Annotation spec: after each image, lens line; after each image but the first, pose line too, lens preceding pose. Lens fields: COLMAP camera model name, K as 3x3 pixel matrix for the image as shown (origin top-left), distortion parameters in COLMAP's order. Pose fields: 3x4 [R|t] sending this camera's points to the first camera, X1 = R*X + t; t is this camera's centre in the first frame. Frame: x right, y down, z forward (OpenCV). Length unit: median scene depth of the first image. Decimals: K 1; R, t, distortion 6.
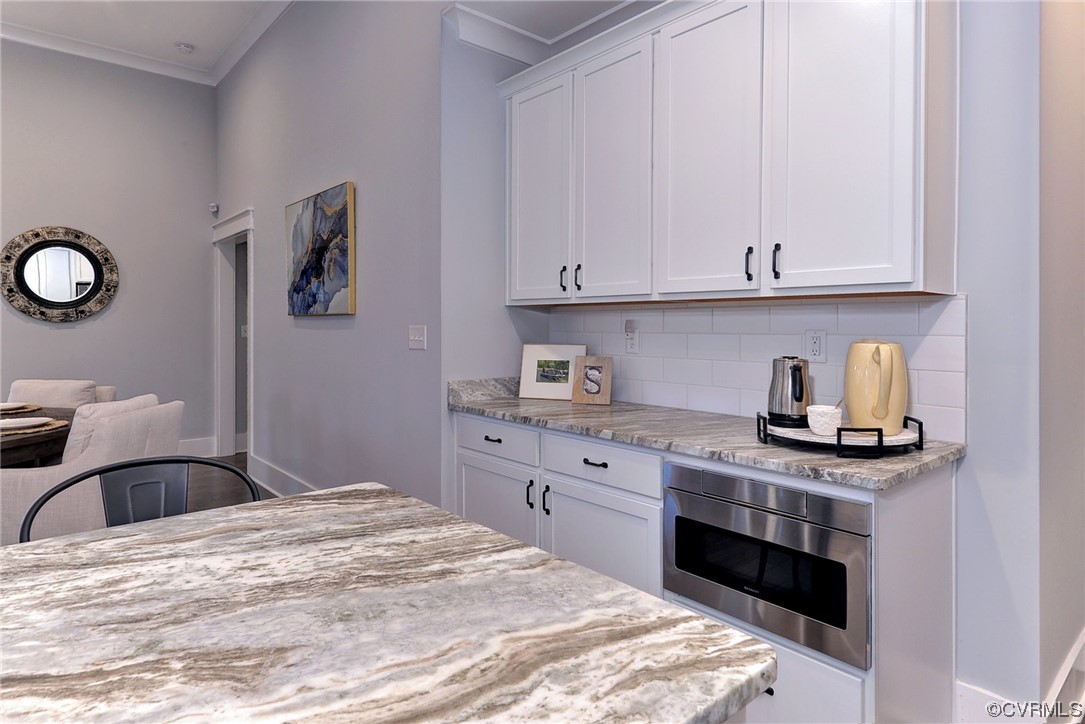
lens RADIAL K [[603.0, 0, 535.4], [0, 603.0, 331.2], [0, 0, 1]] dist [-0.001178, -0.000400]
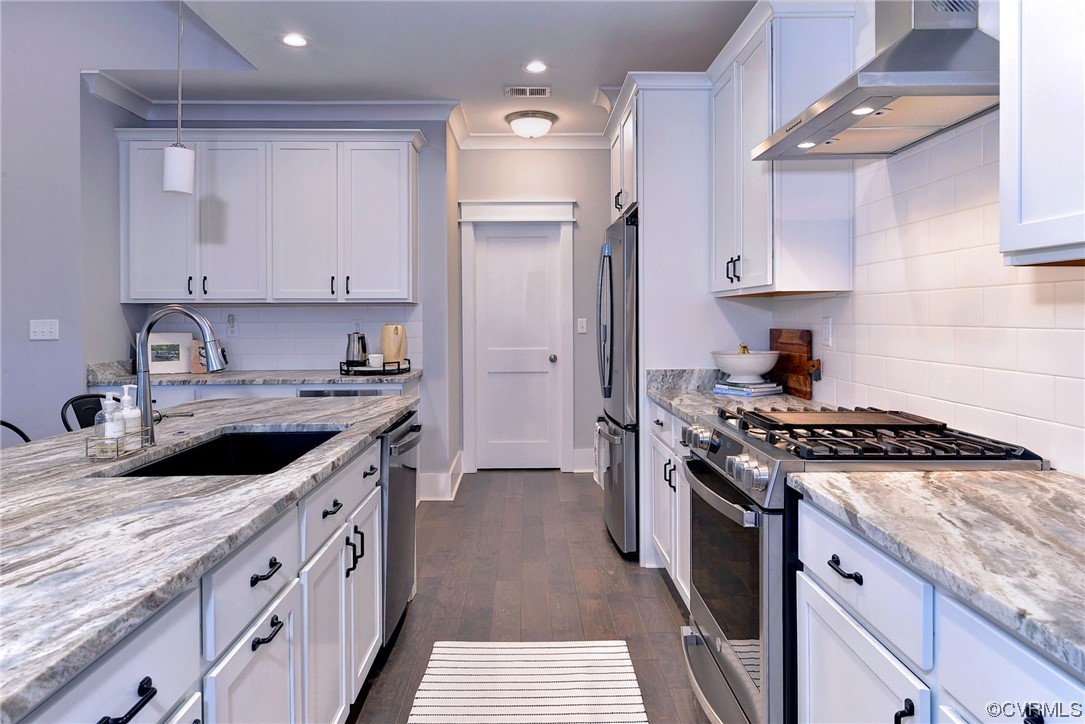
lens RADIAL K [[681.4, 0, 533.4], [0, 681.4, 316.1], [0, 0, 1]] dist [-0.002583, -0.001333]
pose [[0.642984, -0.007563, 0.765842, -0.928556], [0.014119, 0.999898, -0.001980, -0.000499], [-0.765749, 0.012086, 0.643026, -0.914531]]
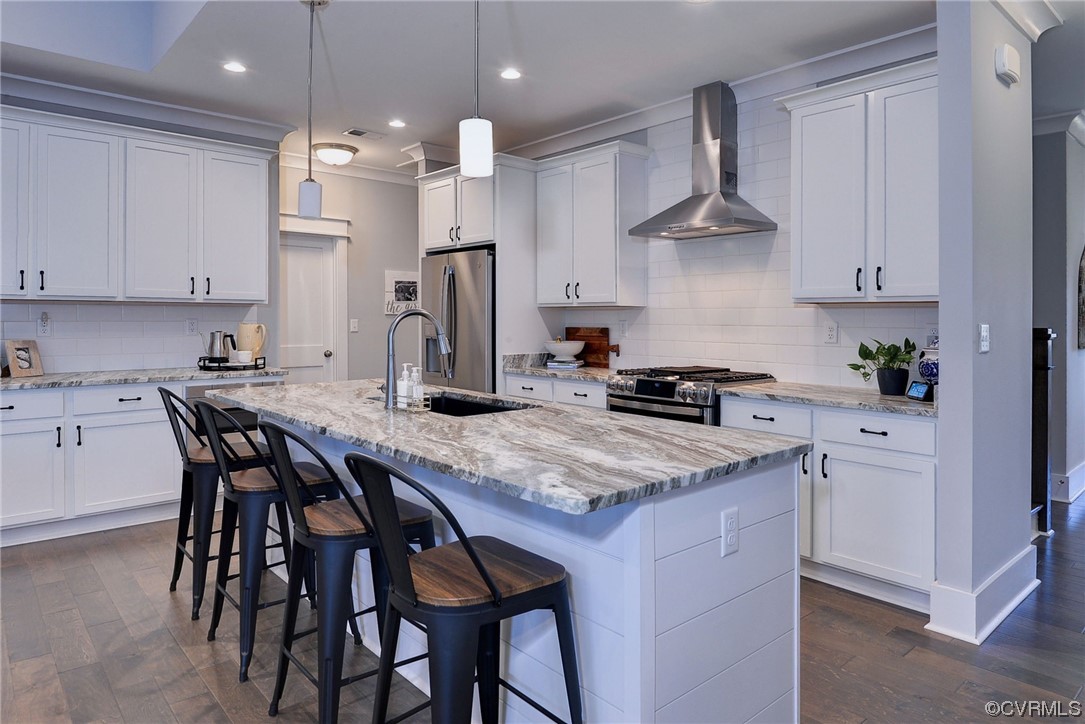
lens RADIAL K [[681.4, 0, 533.4], [0, 681.4, 316.1], [0, 0, 1]] dist [-0.002583, -0.001333]
pose [[-0.005949, -0.002399, 0.999979, -1.973786], [0.001929, 0.999995, 0.002410, -0.015012], [-0.999980, 0.001944, -0.005944, -0.114944]]
